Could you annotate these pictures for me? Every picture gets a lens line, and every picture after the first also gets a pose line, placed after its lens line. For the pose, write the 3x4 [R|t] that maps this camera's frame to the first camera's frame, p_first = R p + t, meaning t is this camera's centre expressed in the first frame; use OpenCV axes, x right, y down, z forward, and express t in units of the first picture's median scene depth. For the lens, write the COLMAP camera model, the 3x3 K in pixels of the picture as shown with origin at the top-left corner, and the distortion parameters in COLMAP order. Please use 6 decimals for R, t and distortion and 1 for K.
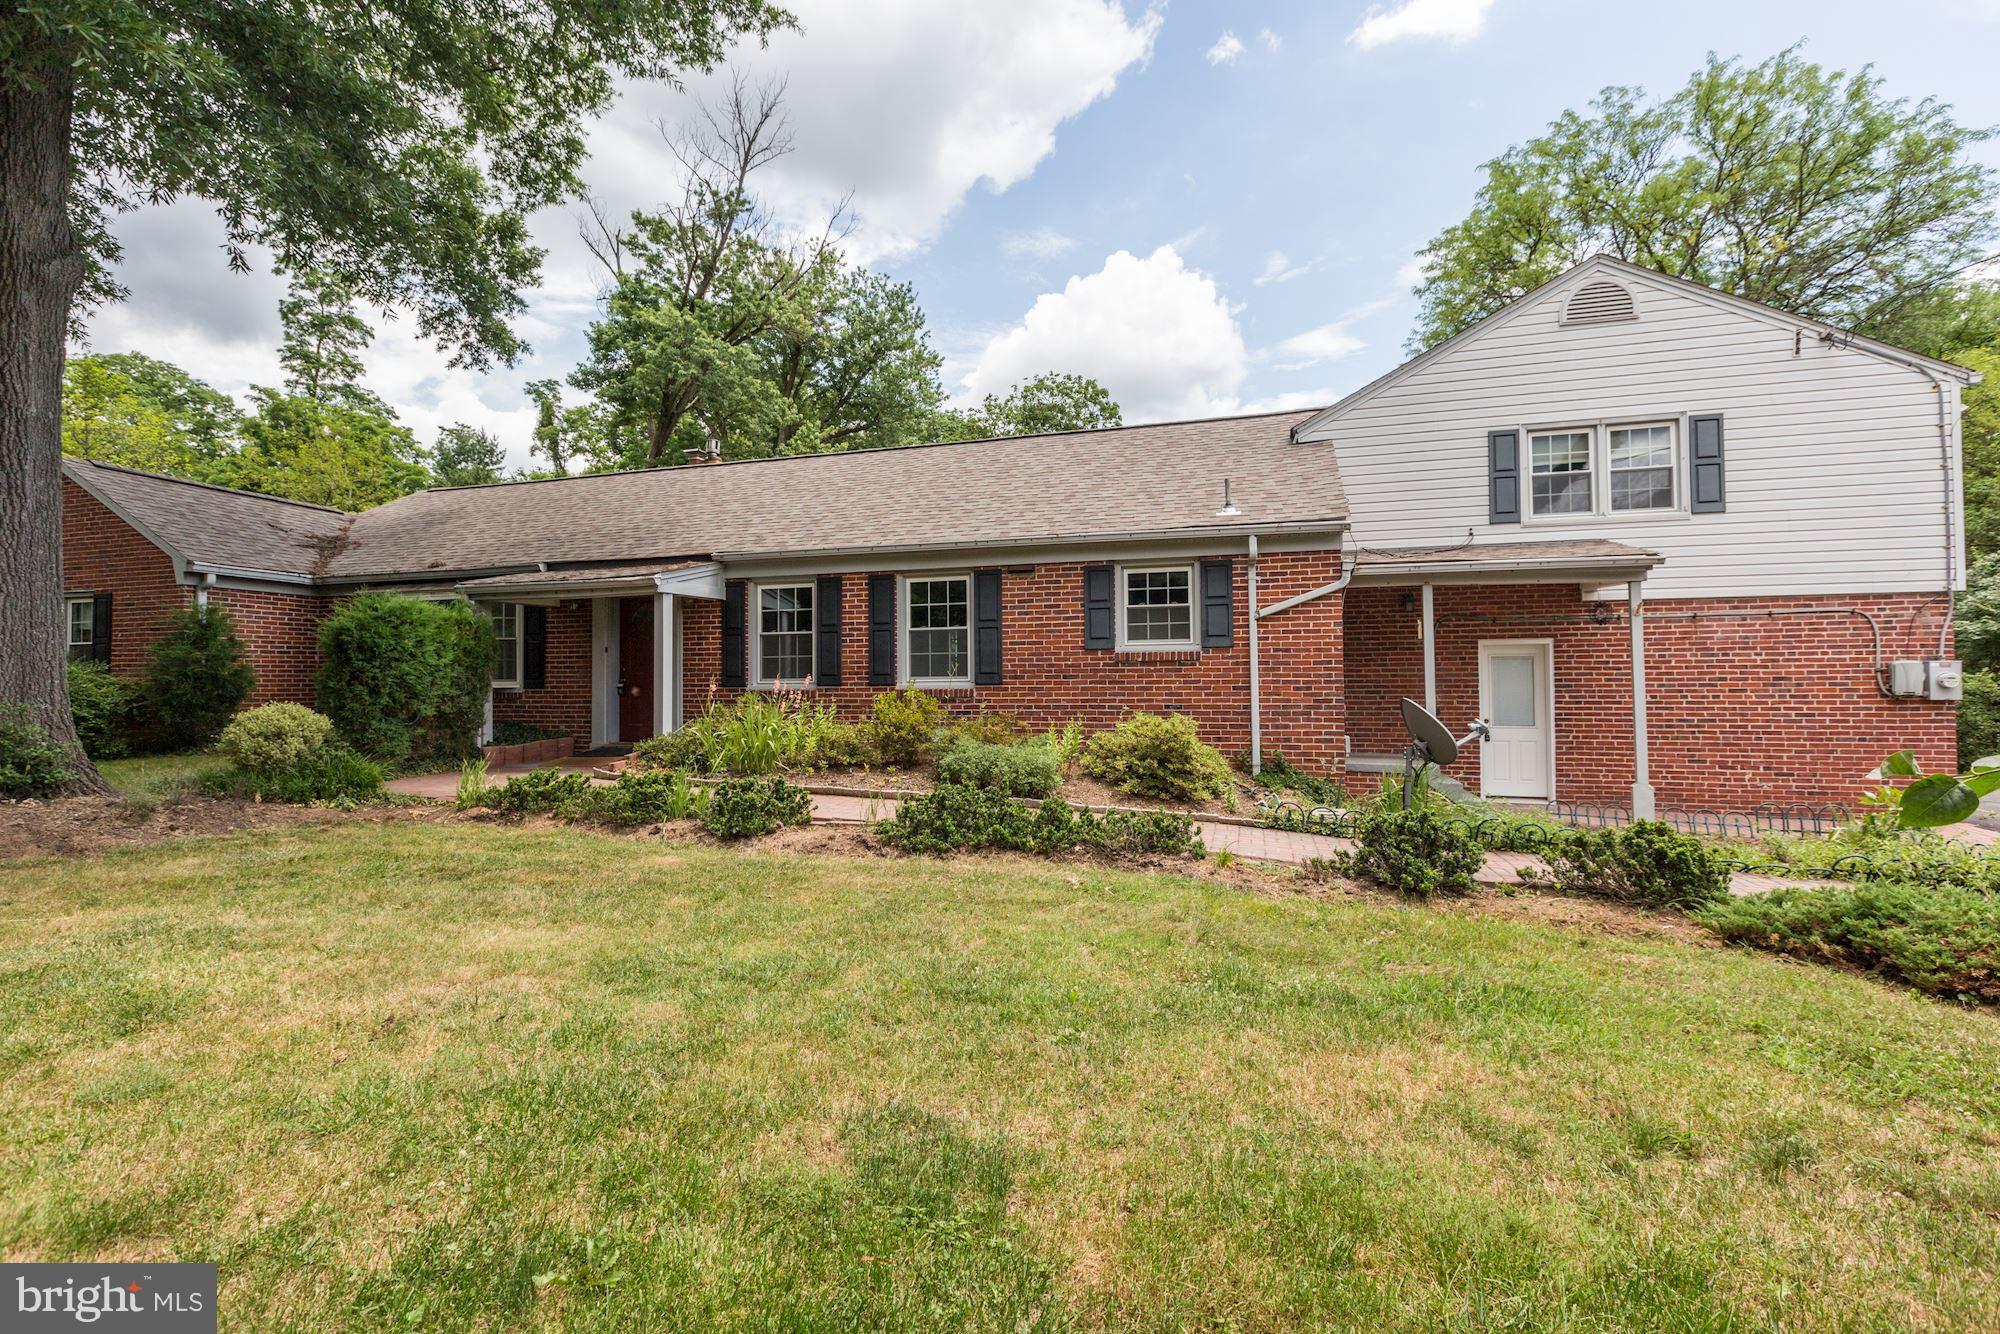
lens RADIAL K [[890.8, 0, 1007.1], [0, 890.8, 670.8], [0, 0, 1]] dist [-0.003724, 0.000111]
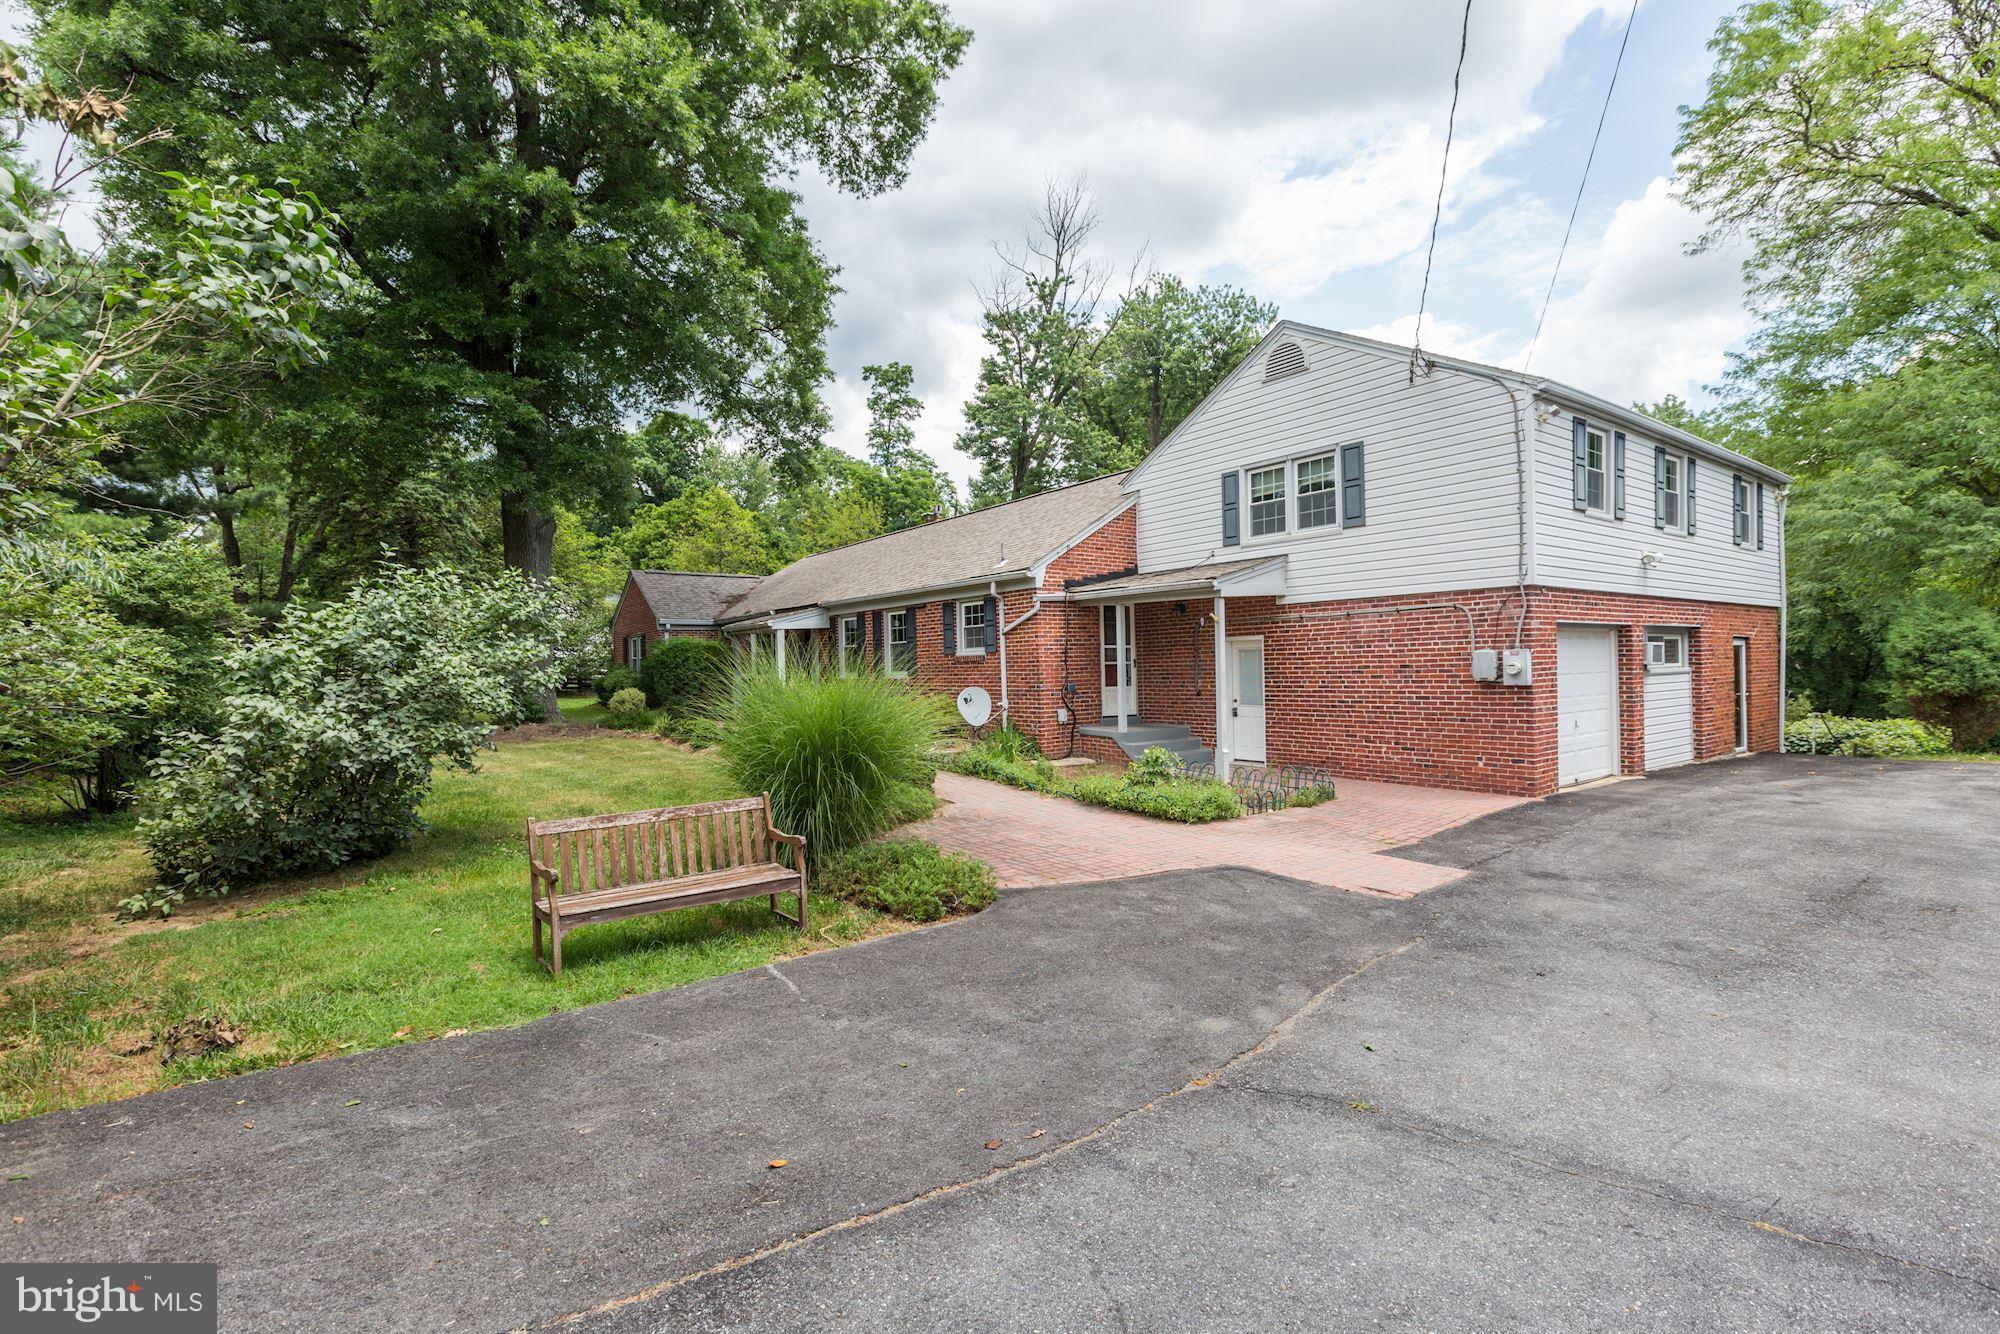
lens RADIAL K [[890.8, 0, 984.3], [0, 890.8, 669.5], [0, 0, 1]] dist [-0.003724, 0.000111]
pose [[0.795154, -0.011419, -0.606301, 1.073503], [0.031185, 0.999270, 0.022078, -0.028273], [0.605606, -0.036464, 0.794929, -0.240003]]
